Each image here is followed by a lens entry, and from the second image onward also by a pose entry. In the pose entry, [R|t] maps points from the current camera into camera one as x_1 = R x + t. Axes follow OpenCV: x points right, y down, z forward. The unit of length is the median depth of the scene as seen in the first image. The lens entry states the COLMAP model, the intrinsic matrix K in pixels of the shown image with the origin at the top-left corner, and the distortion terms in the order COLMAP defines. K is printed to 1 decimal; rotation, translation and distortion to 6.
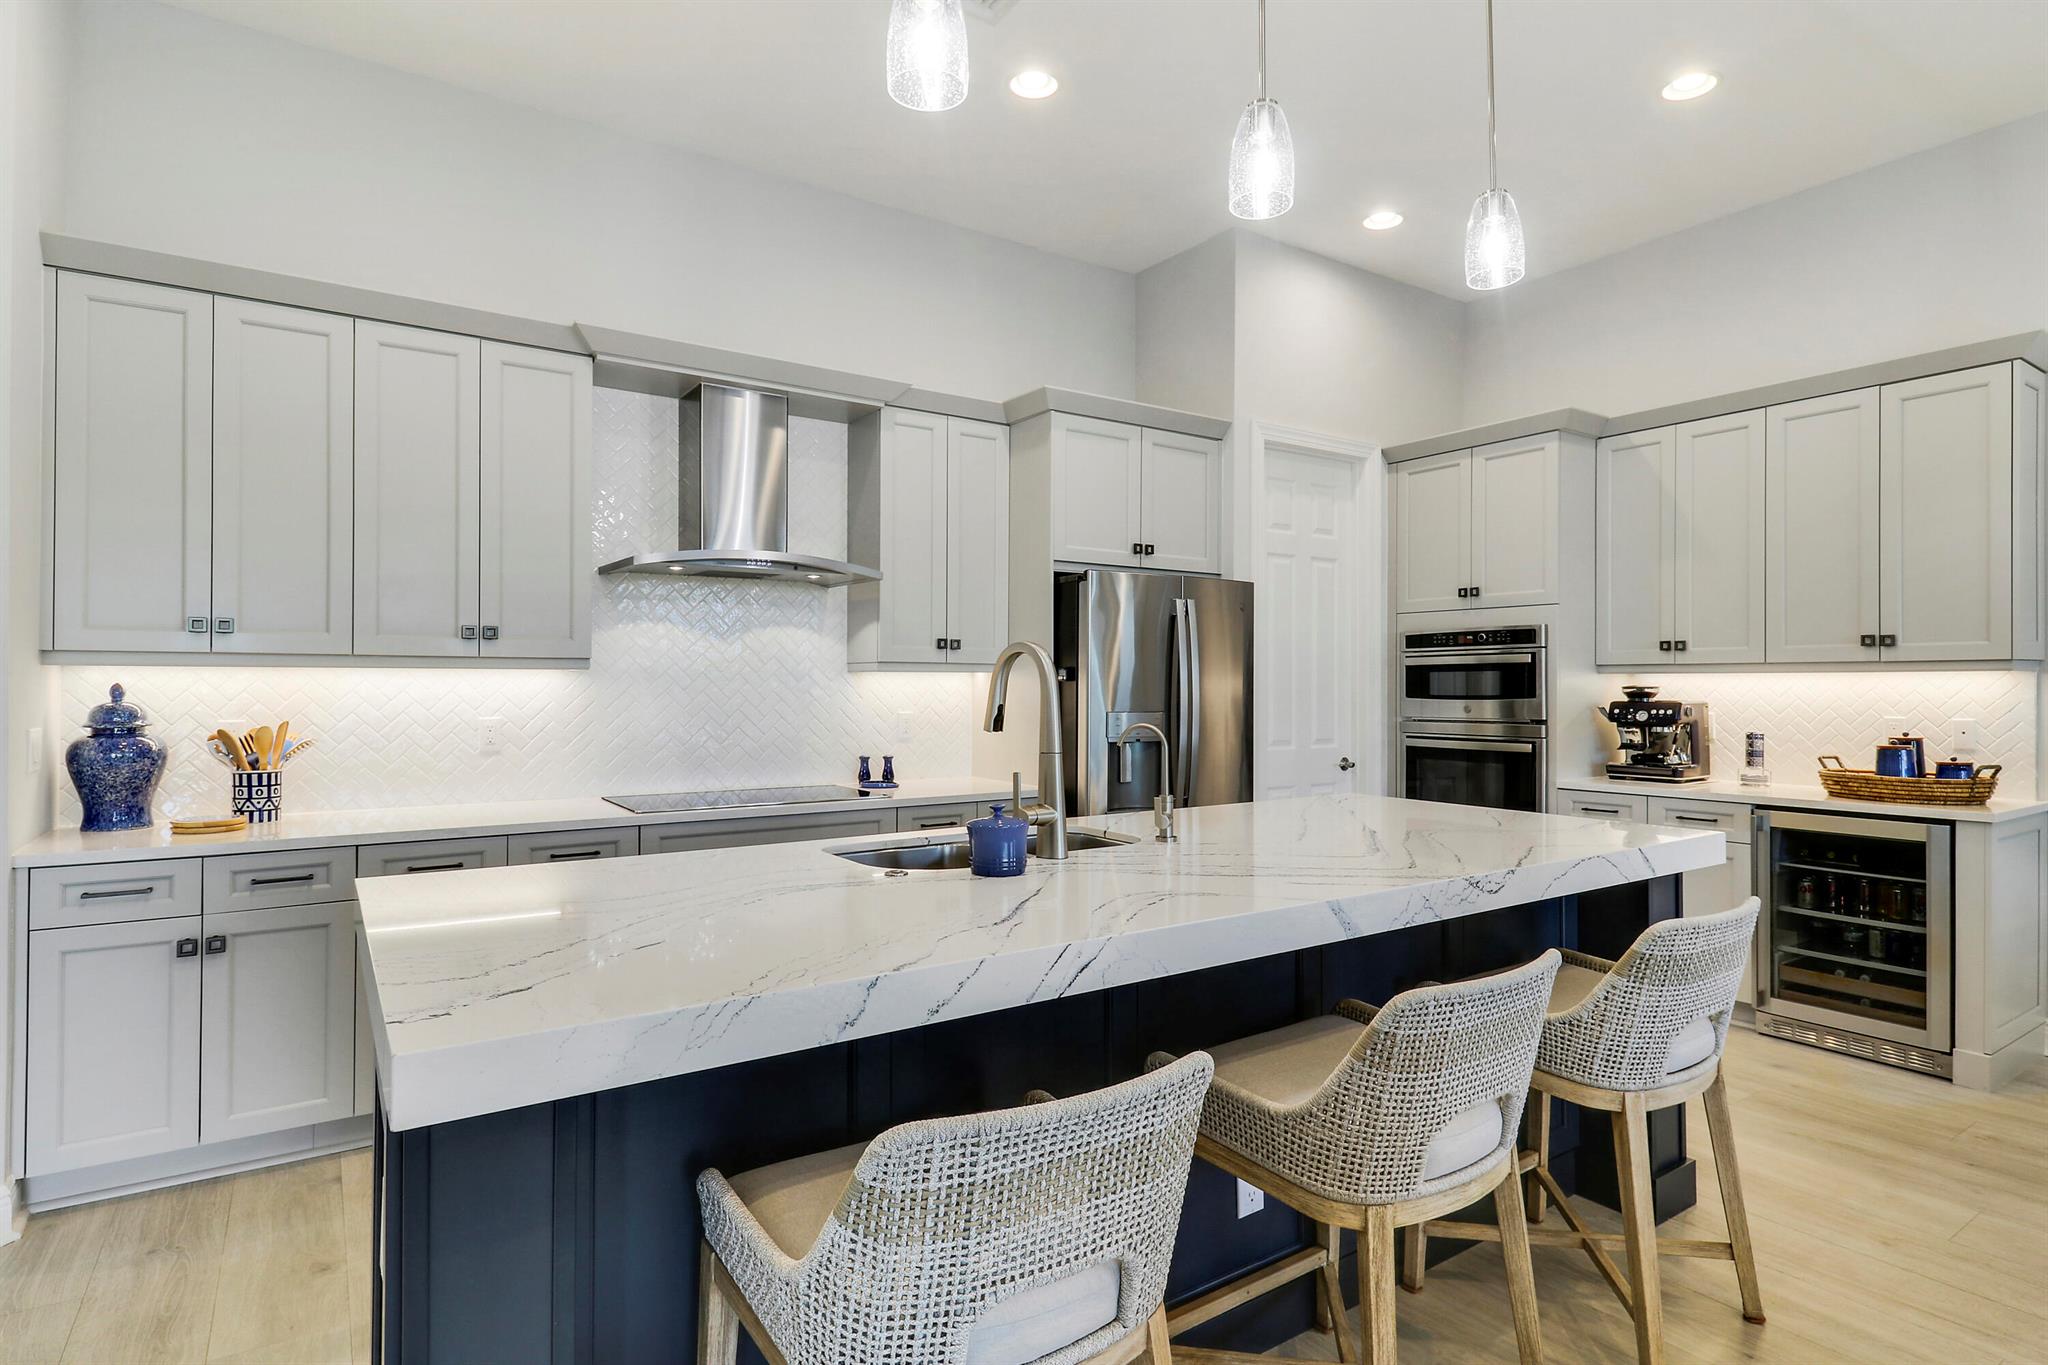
lens RADIAL K [[1071.6, 0, 1027.9], [0, 1071.6, 679.2], [0, 0, 1]] dist [0.040916, -0.038127]
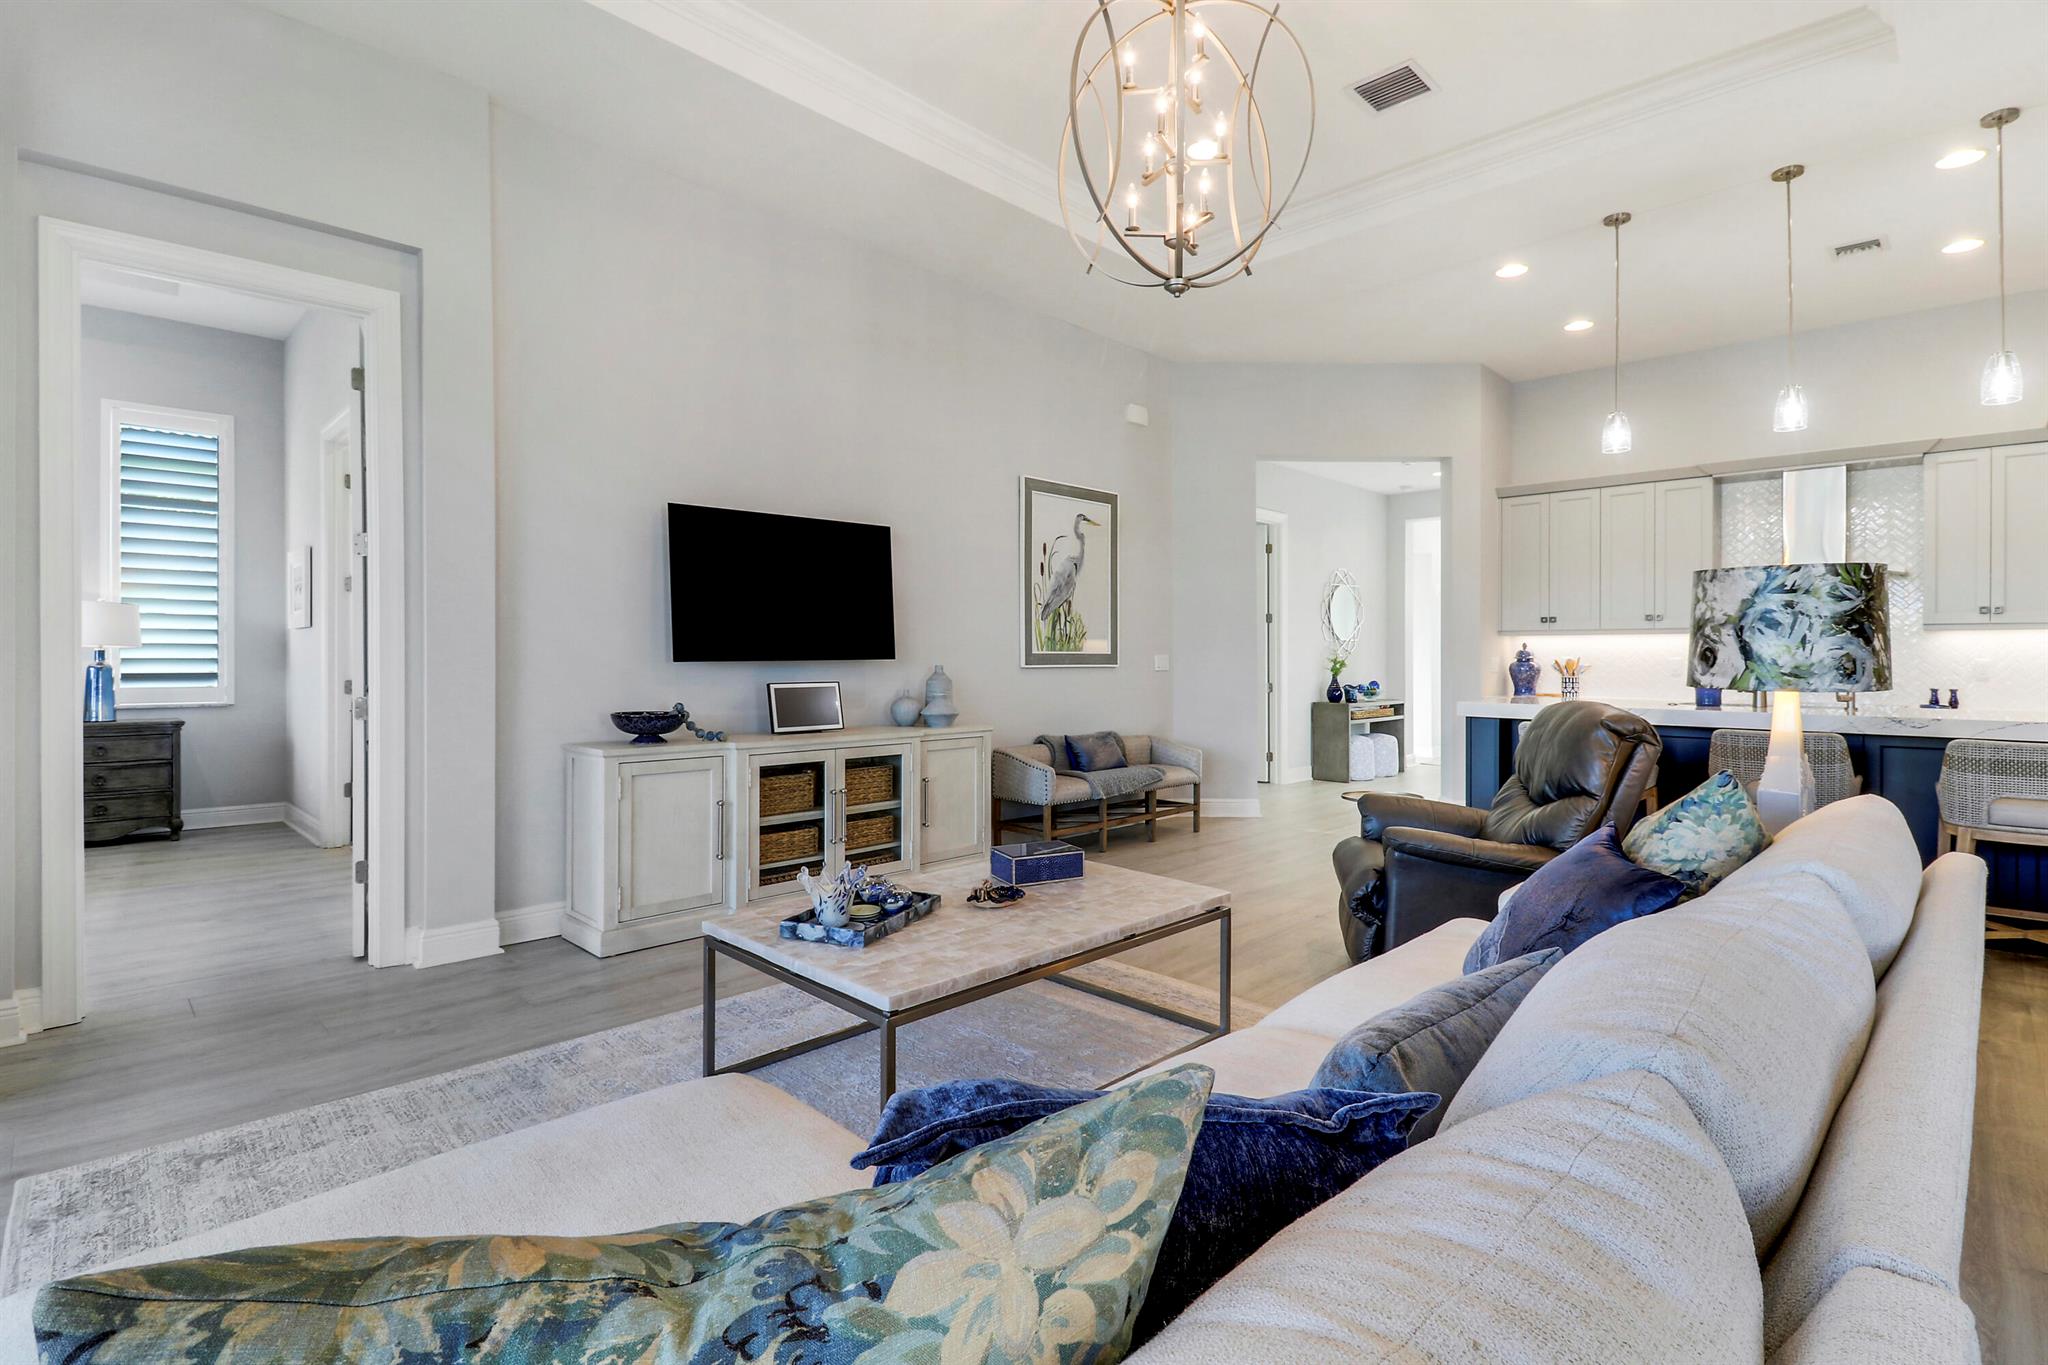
lens RADIAL K [[964.8, 0, 1062.5], [0, 964.8, 673.6], [0, 0, 1]] dist [0.012310, -0.012502]
pose [[0.226690, 0.015385, -0.973845, 0.873203], [0.001422, 0.999869, 0.016127, 0.028001], [0.973966, -0.005040, 0.226639, -0.472627]]
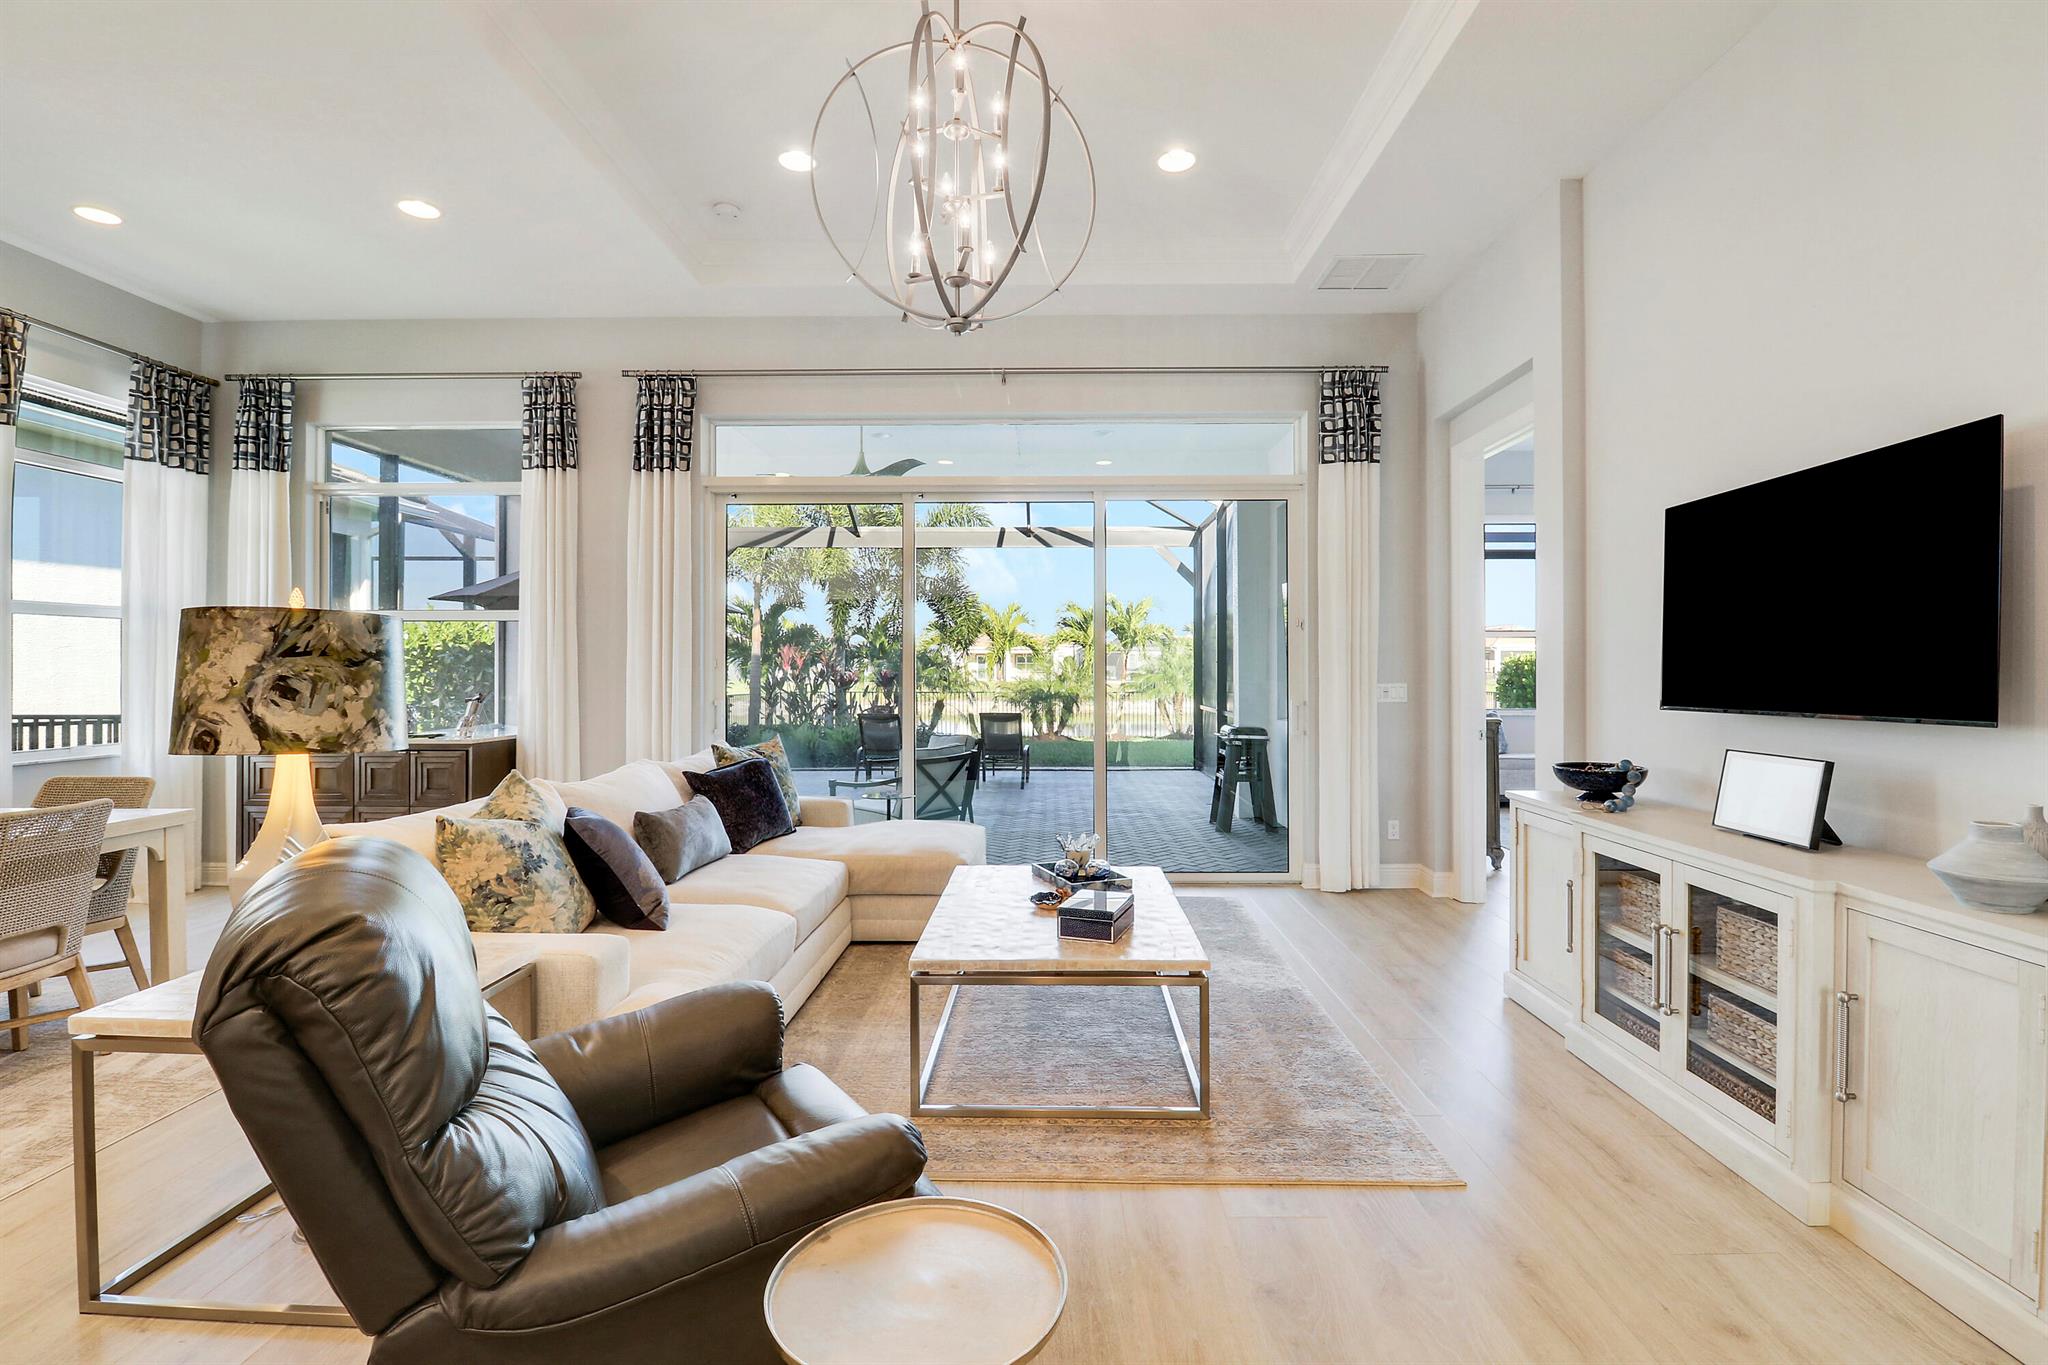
lens RADIAL K [[947.2, 0, 1033.7], [0, 947.2, 666.5], [0, 0, 1]] dist [0.001946, -0.013460]
pose [[-0.818048, -0.000421, 0.575150, -0.147258], [-0.004323, 0.999976, -0.005417, 0.004600], [-0.575133, -0.006918, -0.818030, 0.235245]]
